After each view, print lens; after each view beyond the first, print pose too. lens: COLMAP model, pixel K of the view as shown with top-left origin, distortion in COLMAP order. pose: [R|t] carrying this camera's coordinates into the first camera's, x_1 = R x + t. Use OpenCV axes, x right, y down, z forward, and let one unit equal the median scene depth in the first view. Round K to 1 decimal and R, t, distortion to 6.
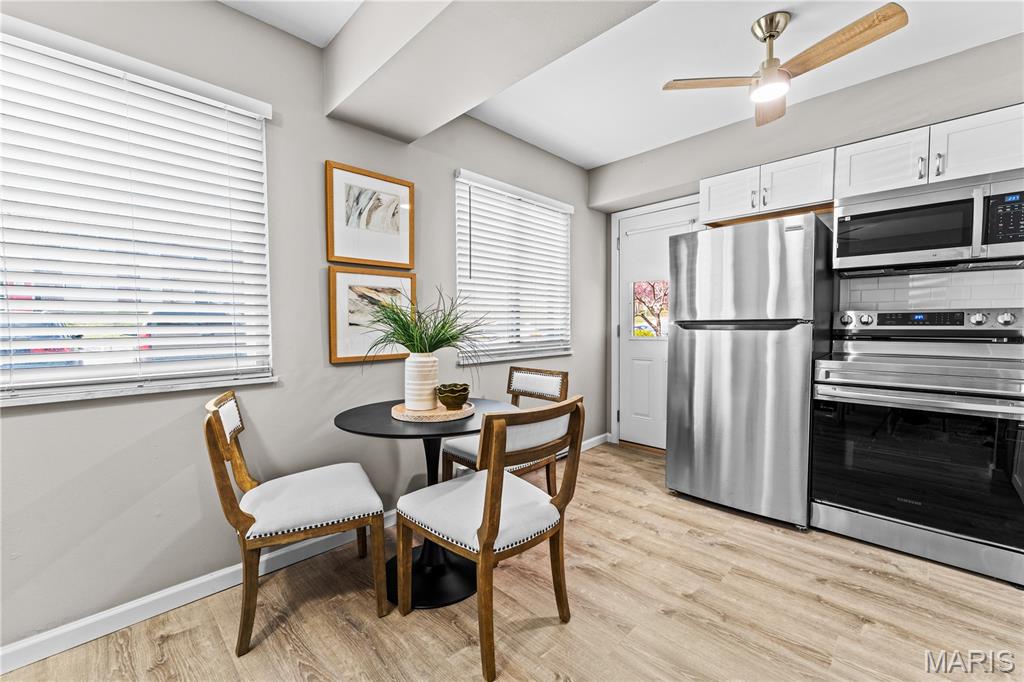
lens RADIAL K [[417.5, 0, 512.0], [0, 417.5, 341.0], [0, 0, 1]] dist [-0.000225, 0.000199]
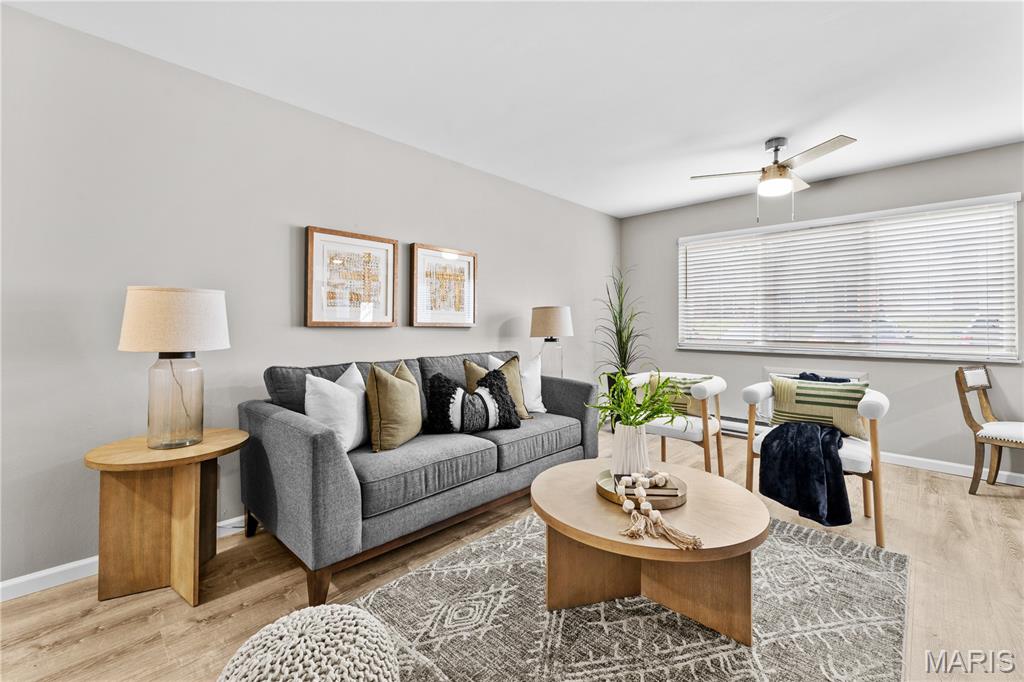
lens RADIAL K [[423.9, 0, 504.9], [0, 423.9, 324.0], [0, 0, 1]] dist [-0.003185, -0.000224]
pose [[-0.005936, 0.001625, -0.999981, 0.833256], [-0.046517, 0.998916, 0.001900, 0.029818], [0.998900, 0.046527, -0.005854, -0.754718]]
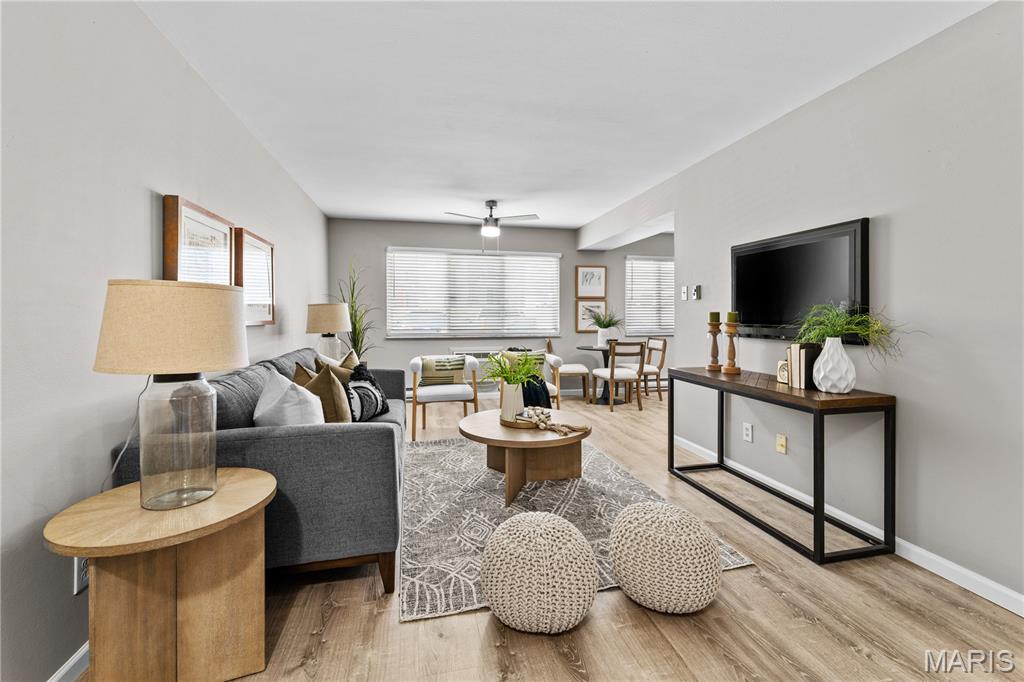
lens RADIAL K [[423.9, 0, 504.9], [0, 423.9, 324.0], [0, 0, 1]] dist [-0.003185, -0.000224]
pose [[0.832359, 0.014438, -0.554048, 0.725885], [-0.026260, 0.999565, -0.013404, 0.044392], [0.553614, 0.025706, 0.832377, -1.597449]]
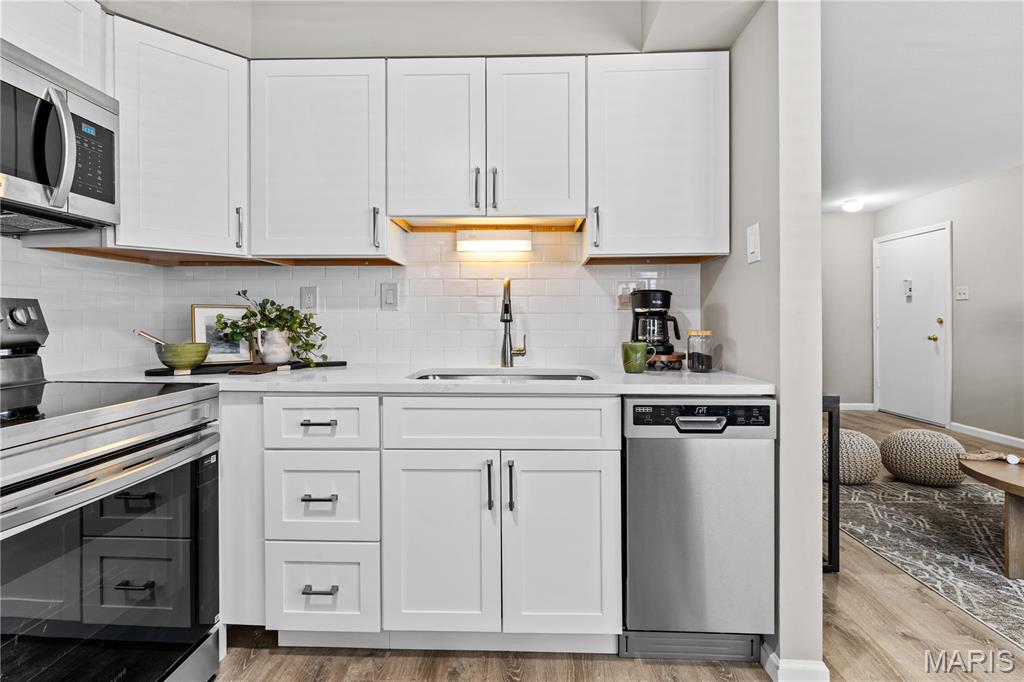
lens RADIAL K [[466.0, 0, 513.3], [0, 466.0, 320.5], [0, 0, 1]] dist [0.000023, 0.000085]
pose [[-0.678376, 0.004928, 0.734698, 0.187165], [0.038076, 0.998870, 0.028457, -0.035397], [-0.733728, 0.047279, -0.677797, 0.844343]]
